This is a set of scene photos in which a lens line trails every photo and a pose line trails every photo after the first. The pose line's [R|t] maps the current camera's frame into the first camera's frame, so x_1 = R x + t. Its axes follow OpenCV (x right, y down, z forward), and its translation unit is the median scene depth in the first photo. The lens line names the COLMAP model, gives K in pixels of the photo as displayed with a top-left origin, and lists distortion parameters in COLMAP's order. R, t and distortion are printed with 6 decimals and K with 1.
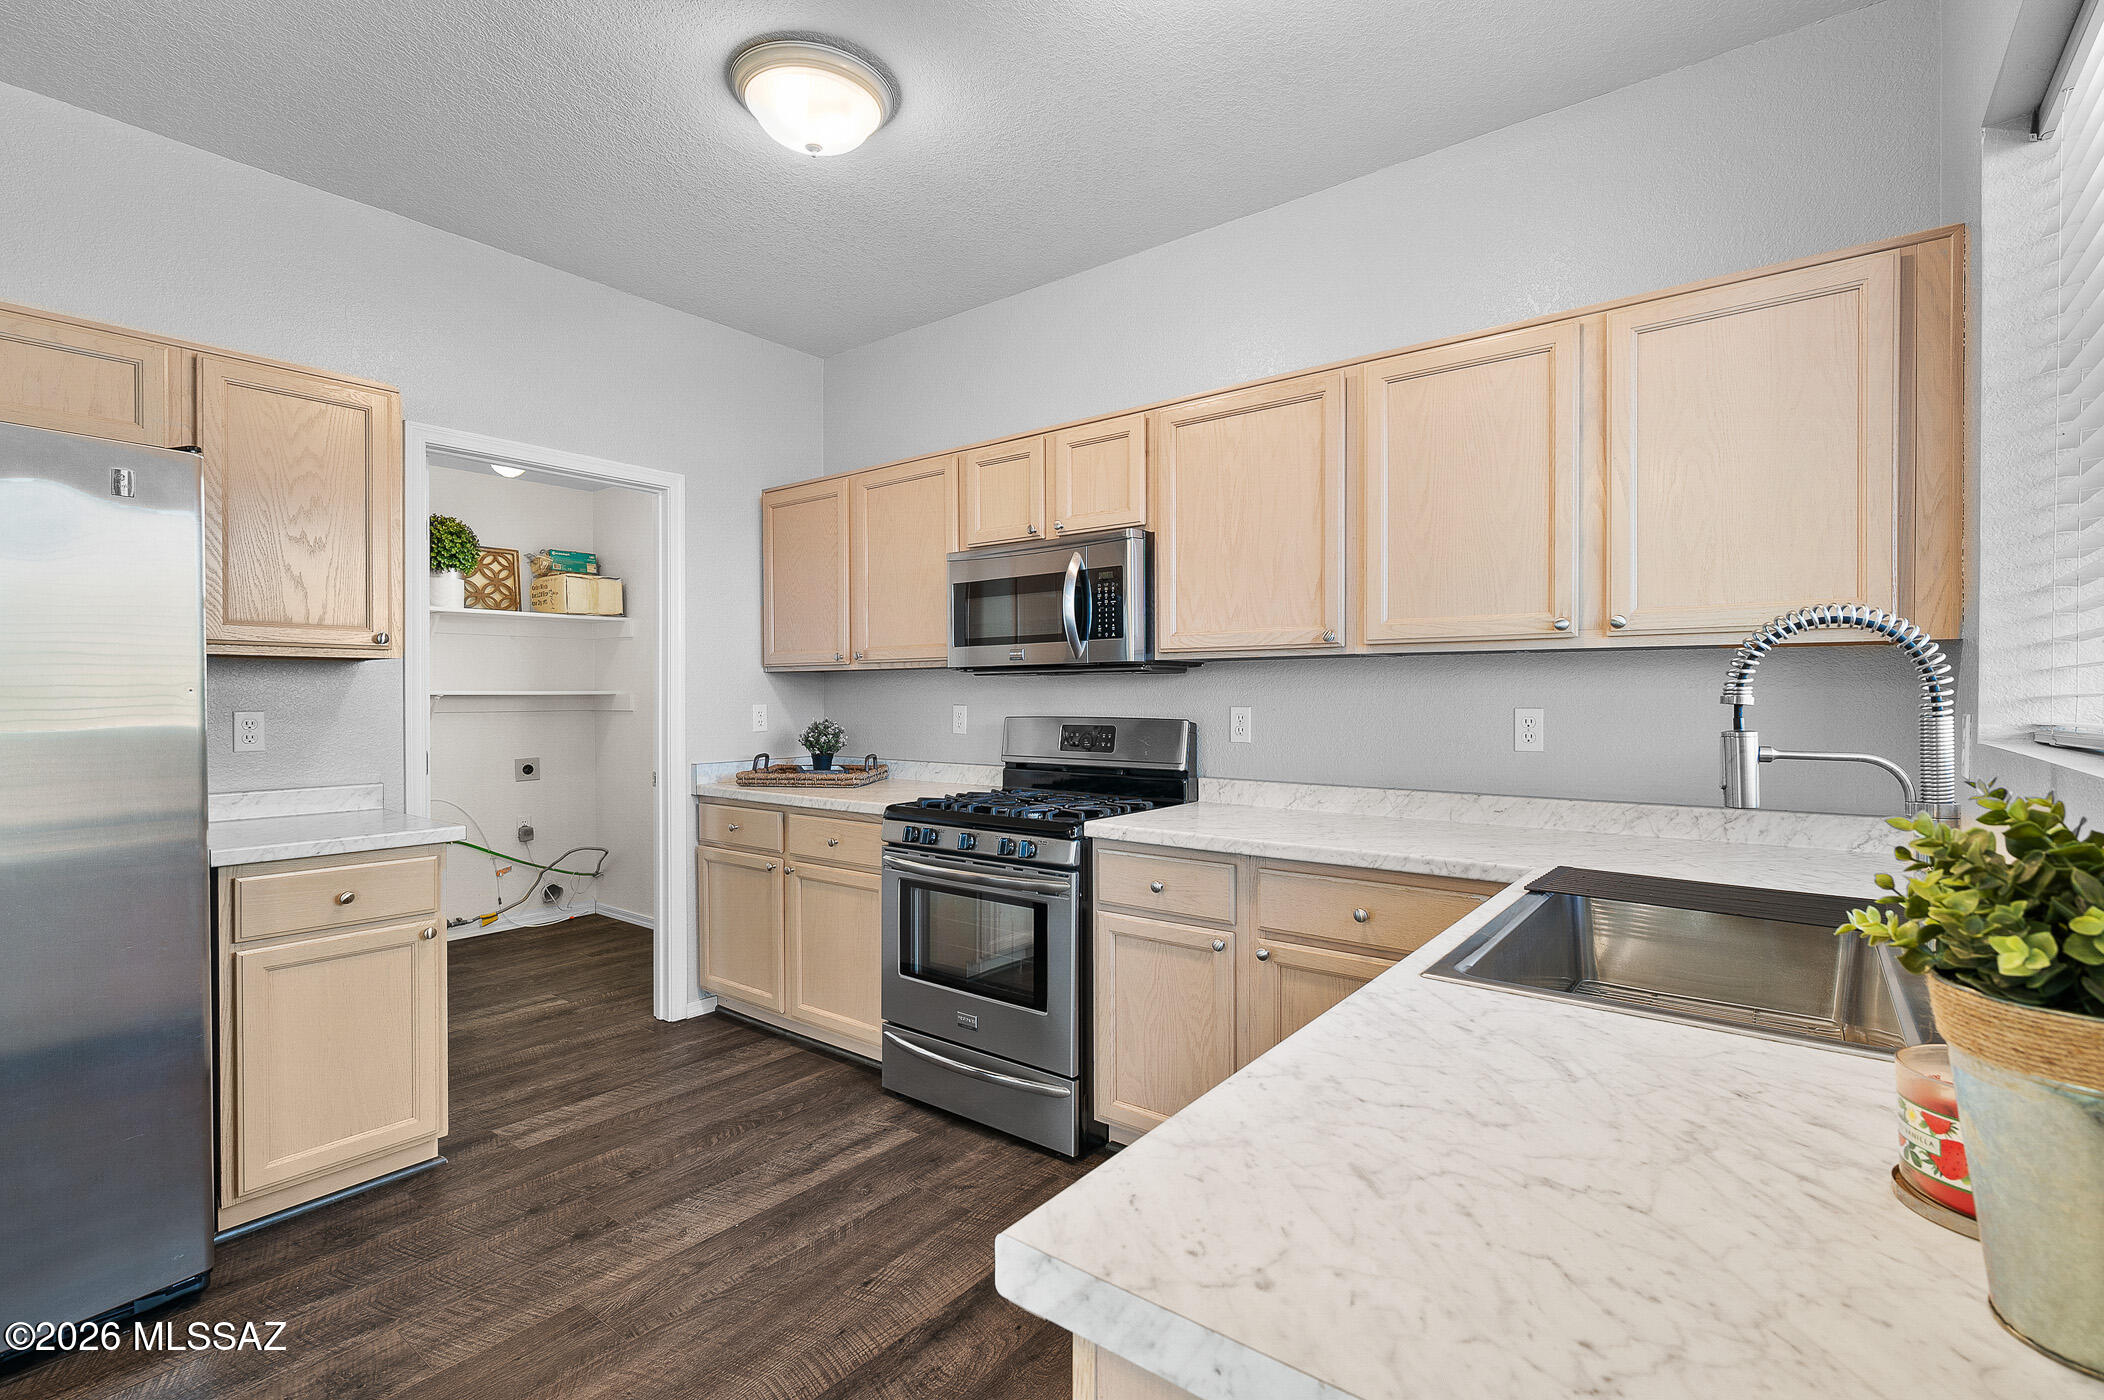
lens RADIAL K [[935.3, 0, 1082.8], [0, 935.3, 701.2], [0, 0, 1]] dist [-0.001160, 0.000281]
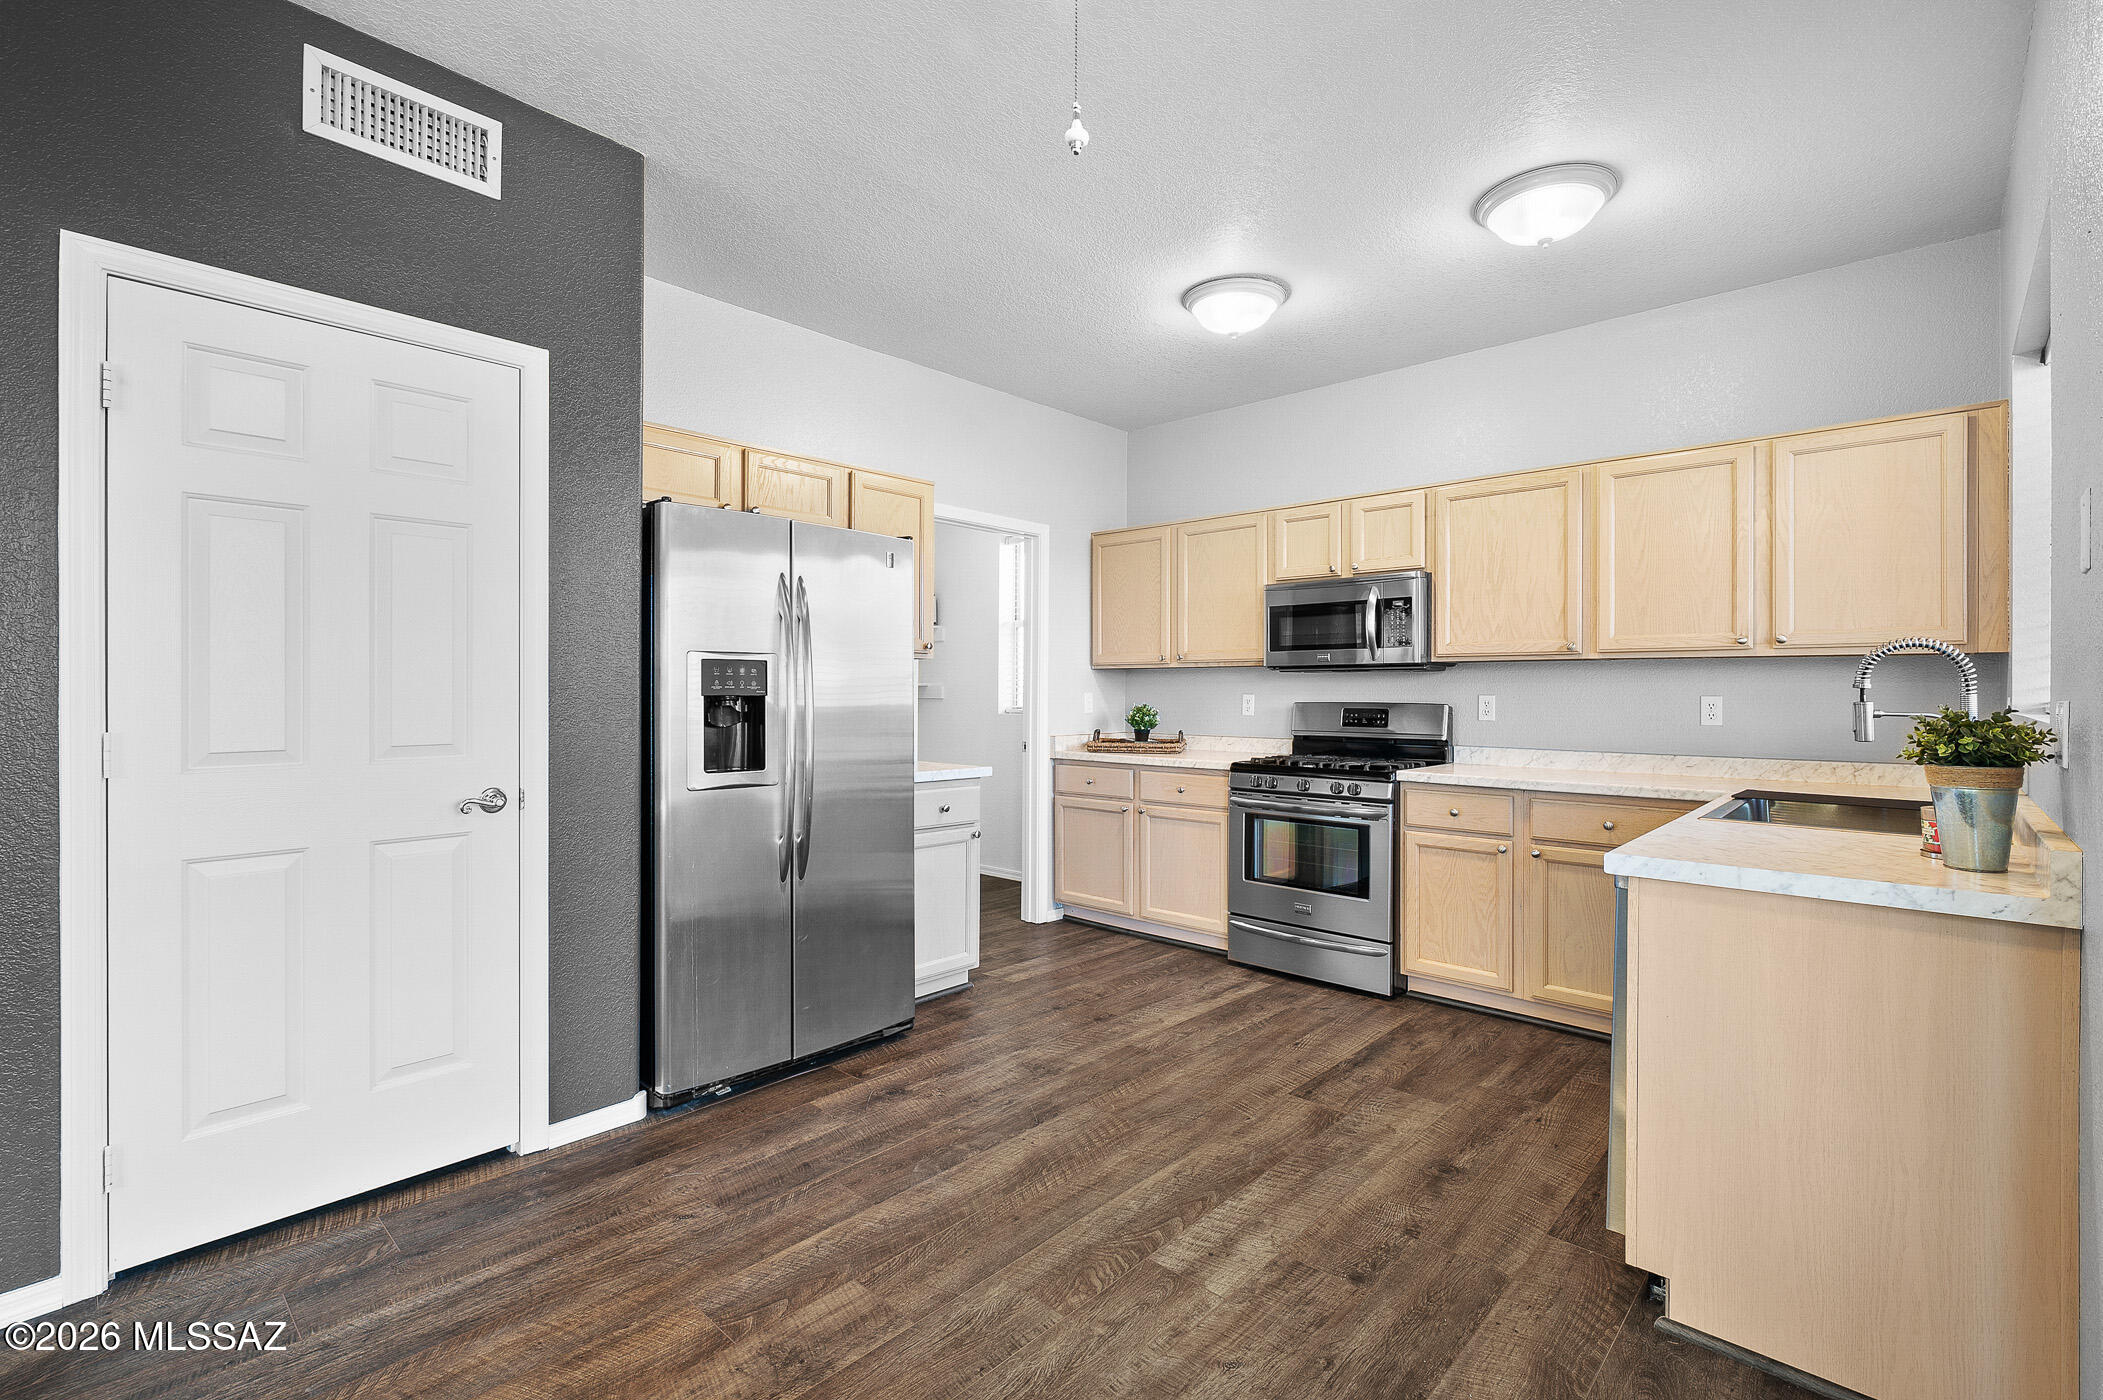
lens RADIAL K [[918.9, 0, 1107.2], [0, 918.9, 689.7], [0, 0, 1]] dist [-0.002862, -0.000220]
pose [[0.996903, 0.006679, -0.078363, -0.334285], [-0.007431, 0.999929, -0.009297, 0.016827], [0.078295, 0.009850, 0.996882, -0.478816]]
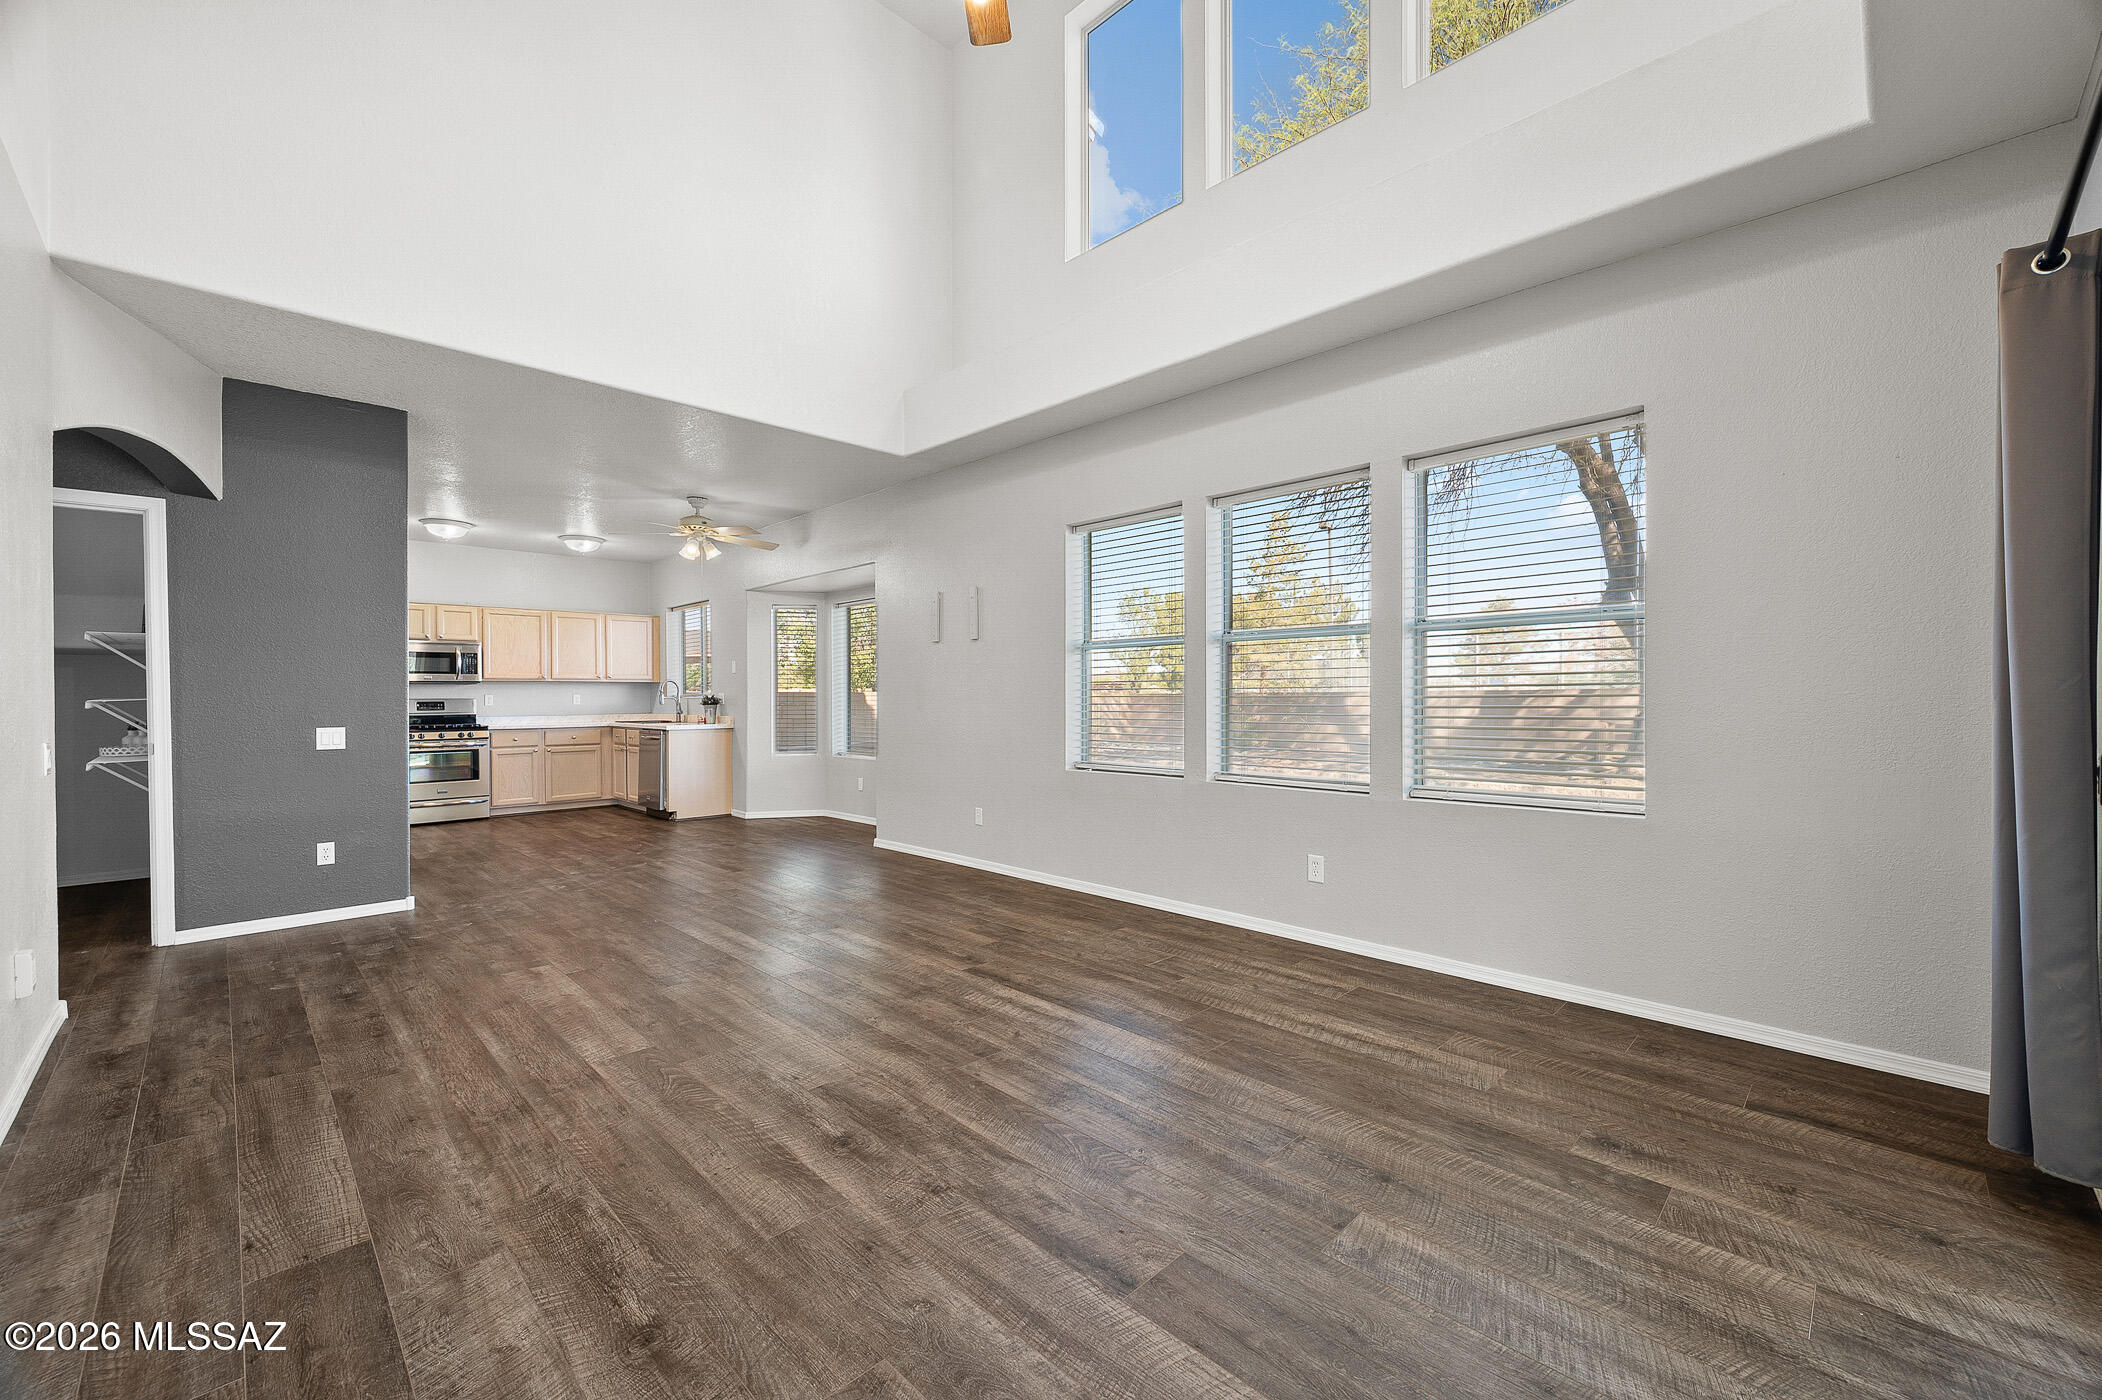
lens RADIAL K [[831.6, 0, 997.5], [0, 831.6, 700.6], [0, 0, 1]] dist [-0.000348, -0.000077]
pose [[0.192121, -0.001932, 0.981369, -2.709262], [0.013394, 0.999910, -0.000654, 0.059932], [-0.981280, 0.013270, 0.192129, -1.514380]]
